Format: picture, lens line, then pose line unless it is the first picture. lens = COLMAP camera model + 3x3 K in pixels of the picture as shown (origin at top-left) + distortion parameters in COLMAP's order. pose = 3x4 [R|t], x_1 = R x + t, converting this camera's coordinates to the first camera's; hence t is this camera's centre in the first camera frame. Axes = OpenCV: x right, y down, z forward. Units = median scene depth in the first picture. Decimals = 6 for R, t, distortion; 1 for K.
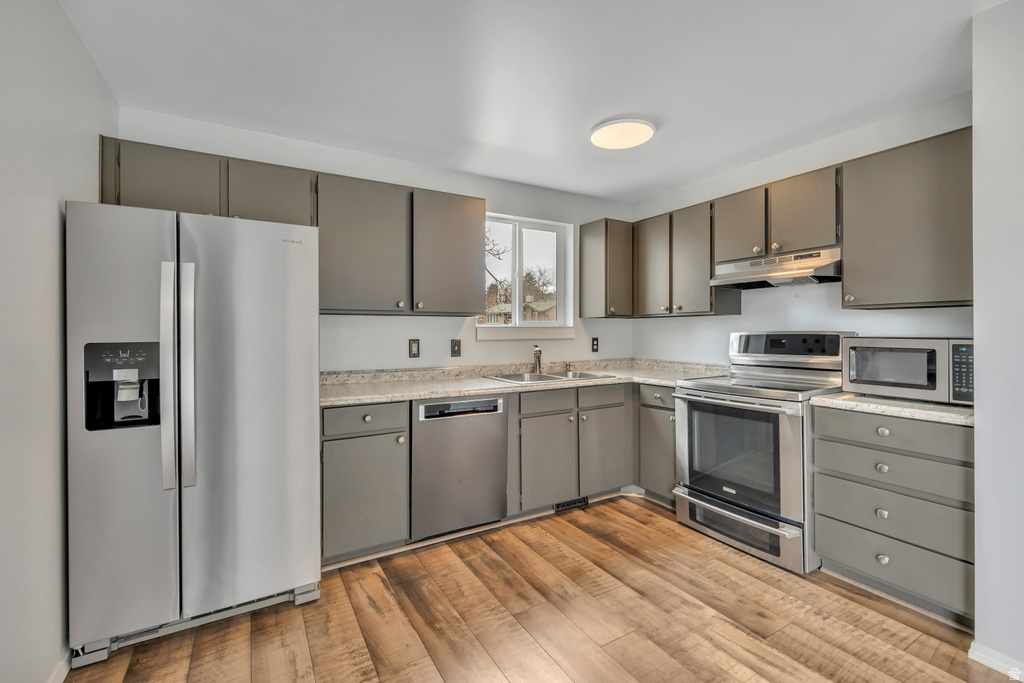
lens RADIAL K [[444.4, 0, 511.2], [0, 444.4, 331.5], [0, 0, 1]] dist [-0.005310, 0.001317]
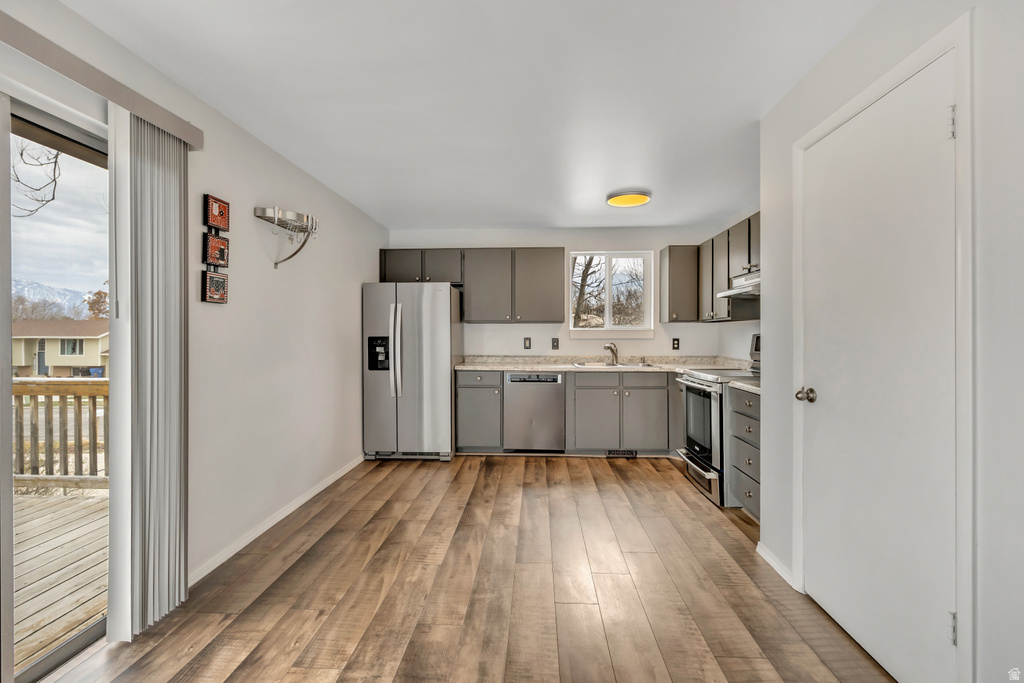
lens RADIAL K [[444.4, 0, 513.8], [0, 444.4, 337.0], [0, 0, 1]] dist [-0.005310, 0.001317]
pose [[0.835253, 0.007394, -0.549816, 0.846840], [-0.003323, 0.999959, 0.008399, 0.002322], [0.549856, -0.005188, 0.835243, -0.508283]]
